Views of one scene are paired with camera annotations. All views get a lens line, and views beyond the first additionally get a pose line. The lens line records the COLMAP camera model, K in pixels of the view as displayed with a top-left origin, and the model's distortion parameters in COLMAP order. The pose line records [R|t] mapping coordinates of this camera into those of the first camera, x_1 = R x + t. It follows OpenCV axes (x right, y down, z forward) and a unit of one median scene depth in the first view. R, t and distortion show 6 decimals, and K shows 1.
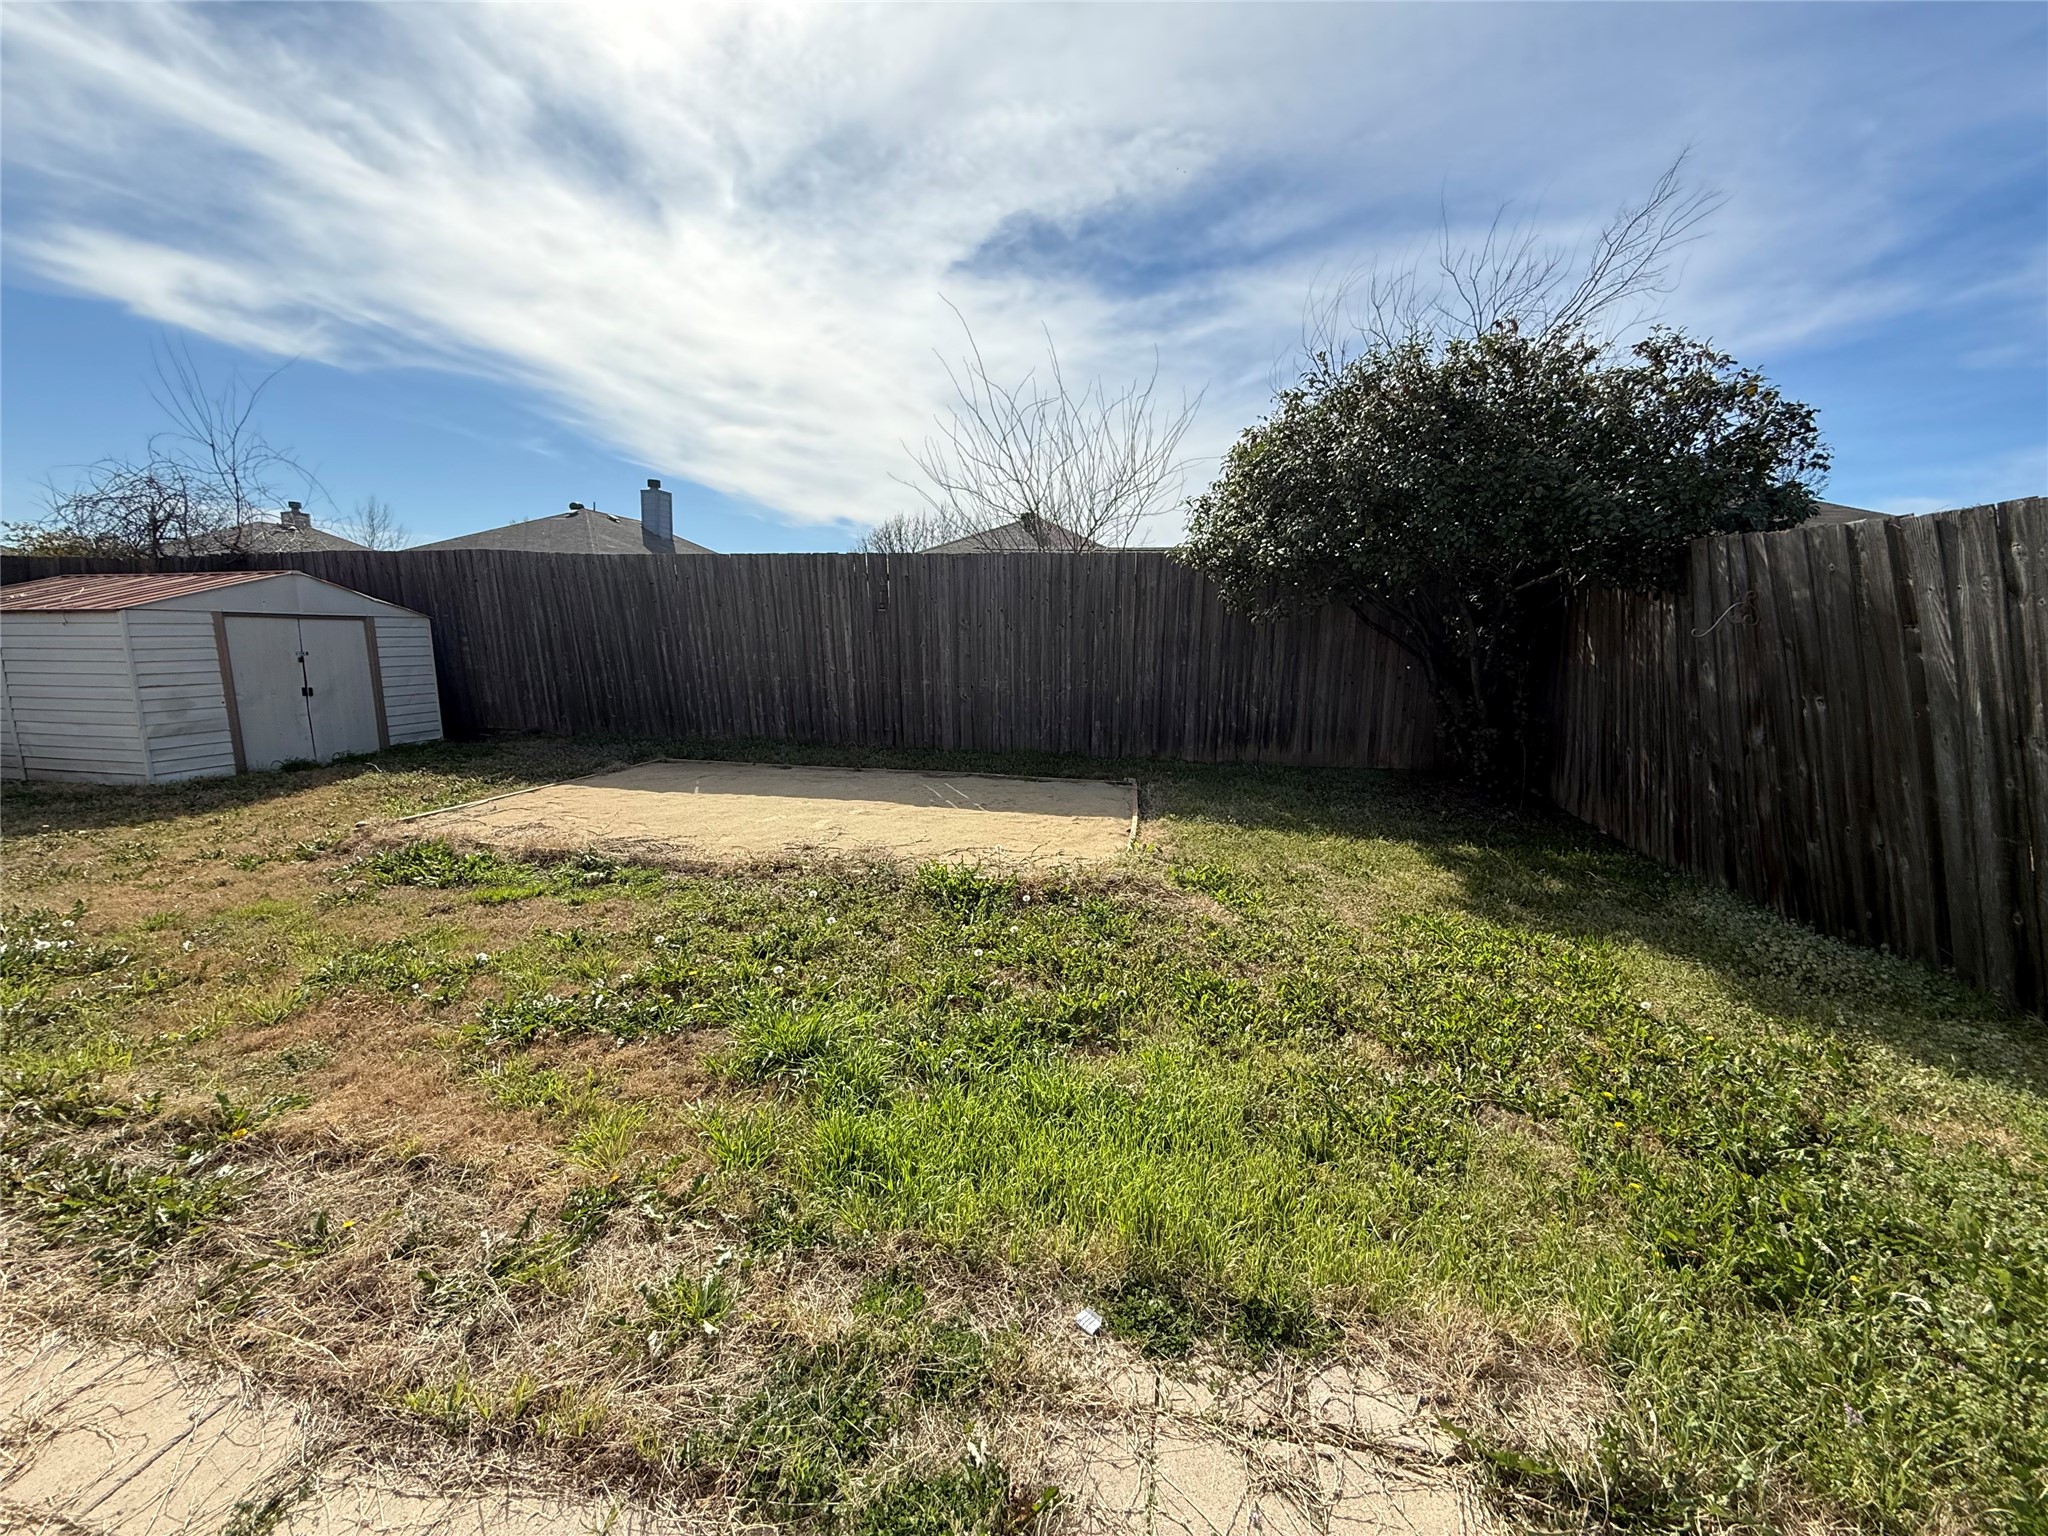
lens RADIAL K [[817.2, 0, 1042.5], [0, 817.2, 774.8], [0, 0, 1]] dist [0.003726, -0.000876]
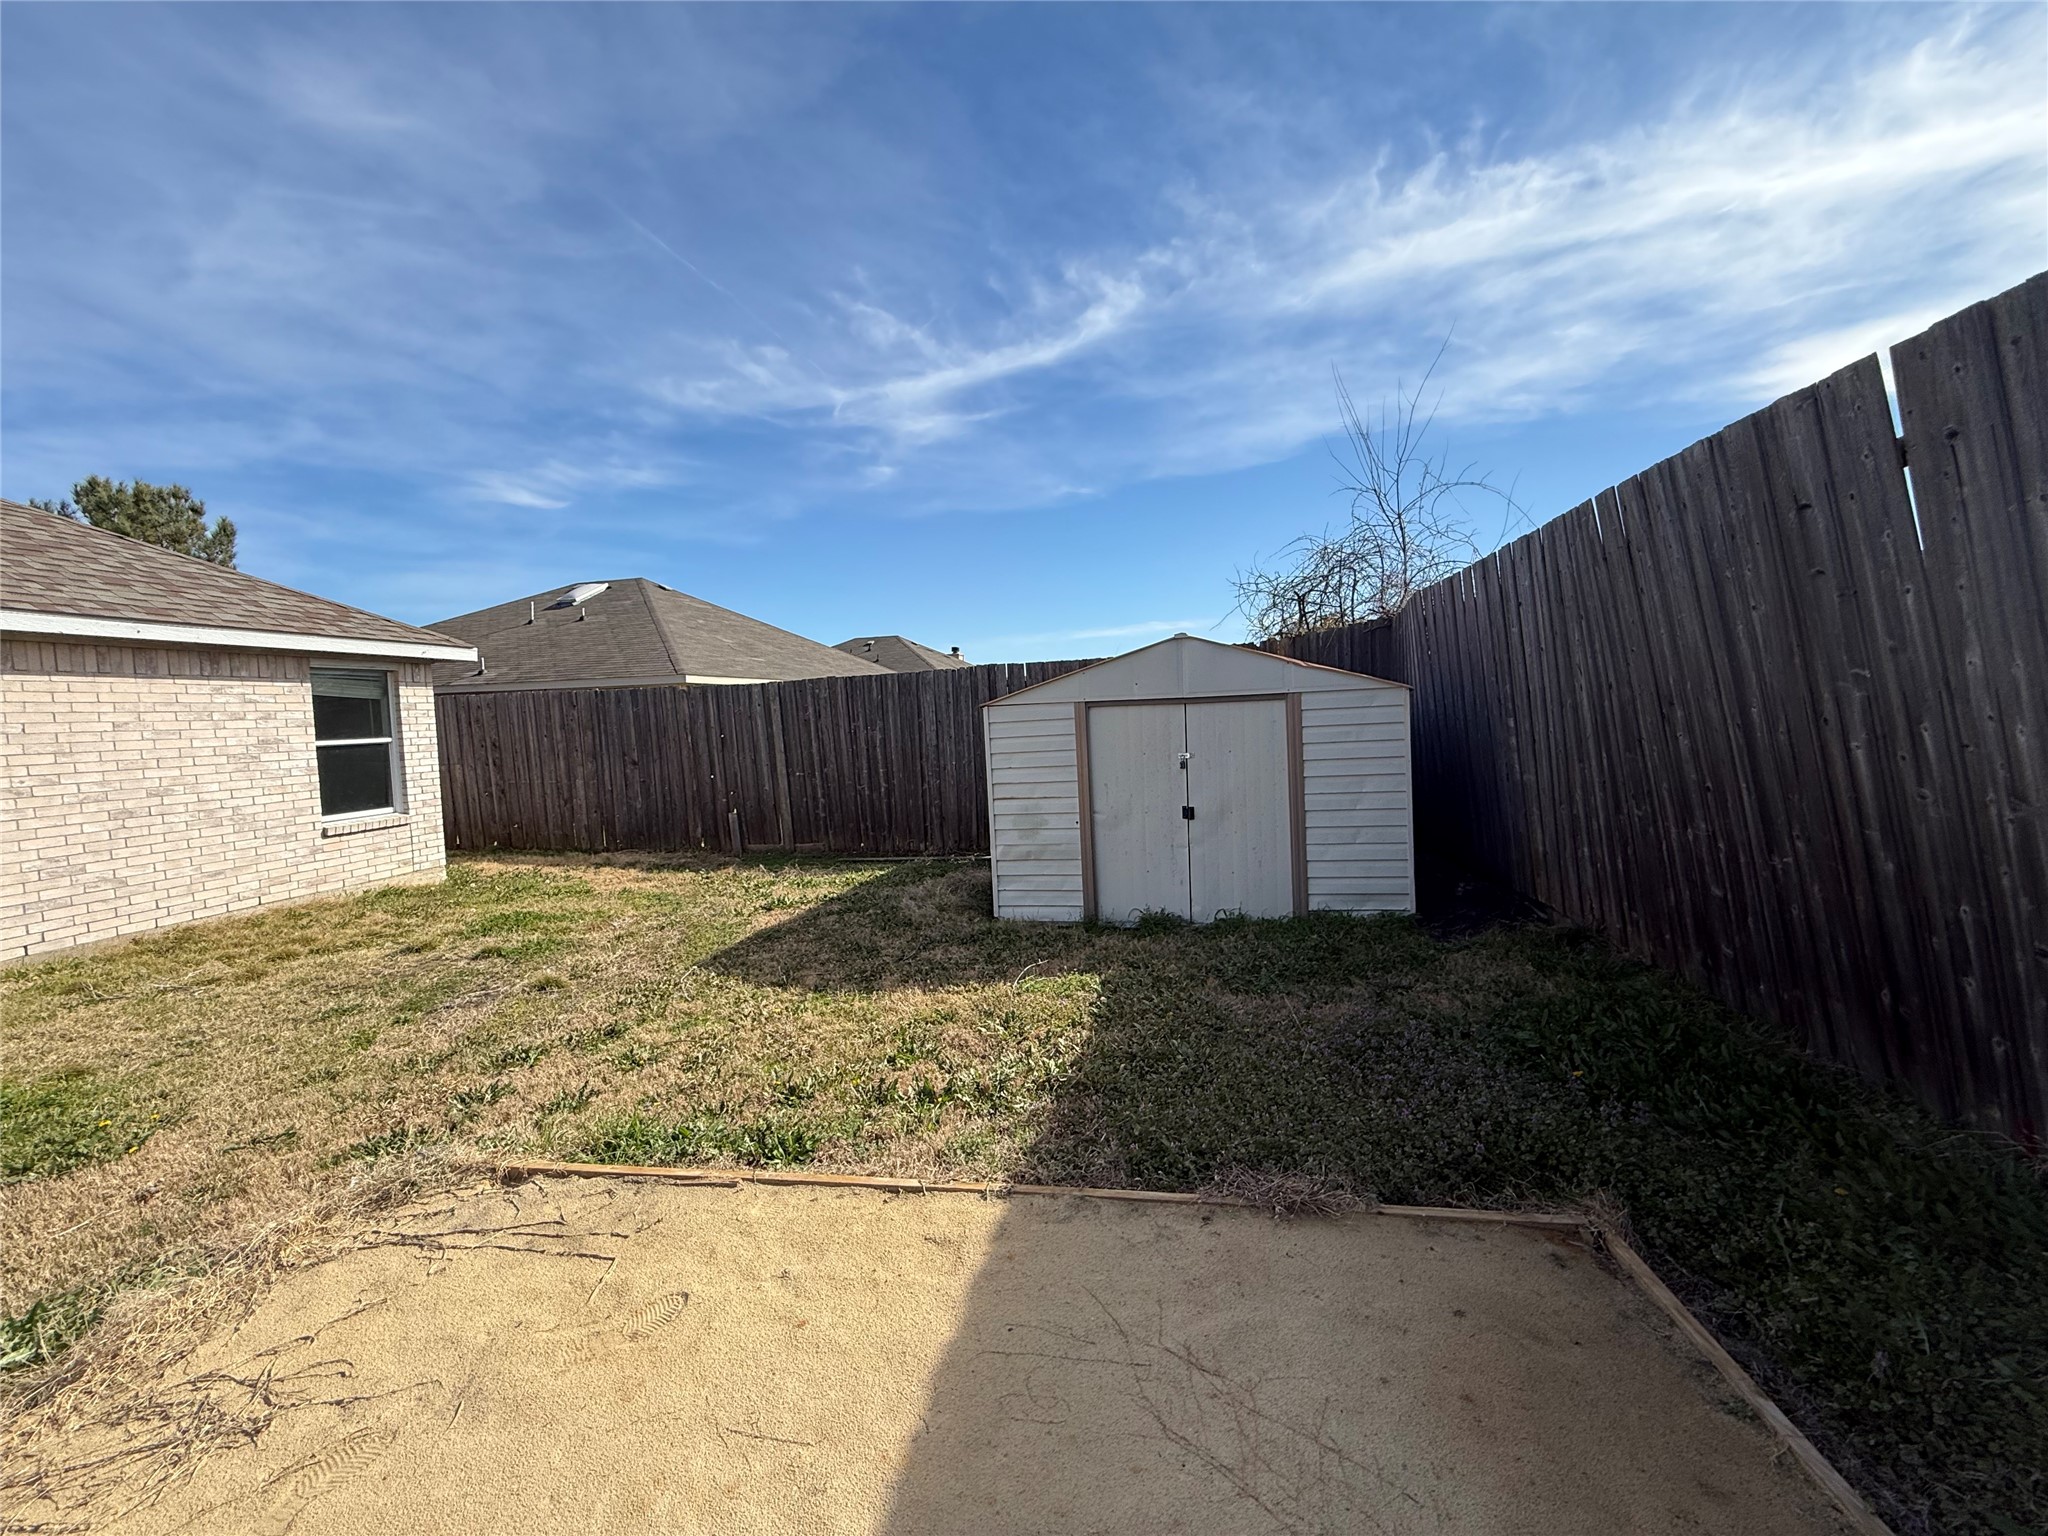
lens RADIAL K [[817.2, 0, 1029.8], [0, 817.2, 765.8], [0, 0, 1]] dist [0.003726, -0.000876]
pose [[-0.027143, 0.037910, -0.998912, -0.213343], [-0.128623, 0.990842, 0.041099, -0.135383], [0.991322, 0.129599, -0.022018, 0.798020]]
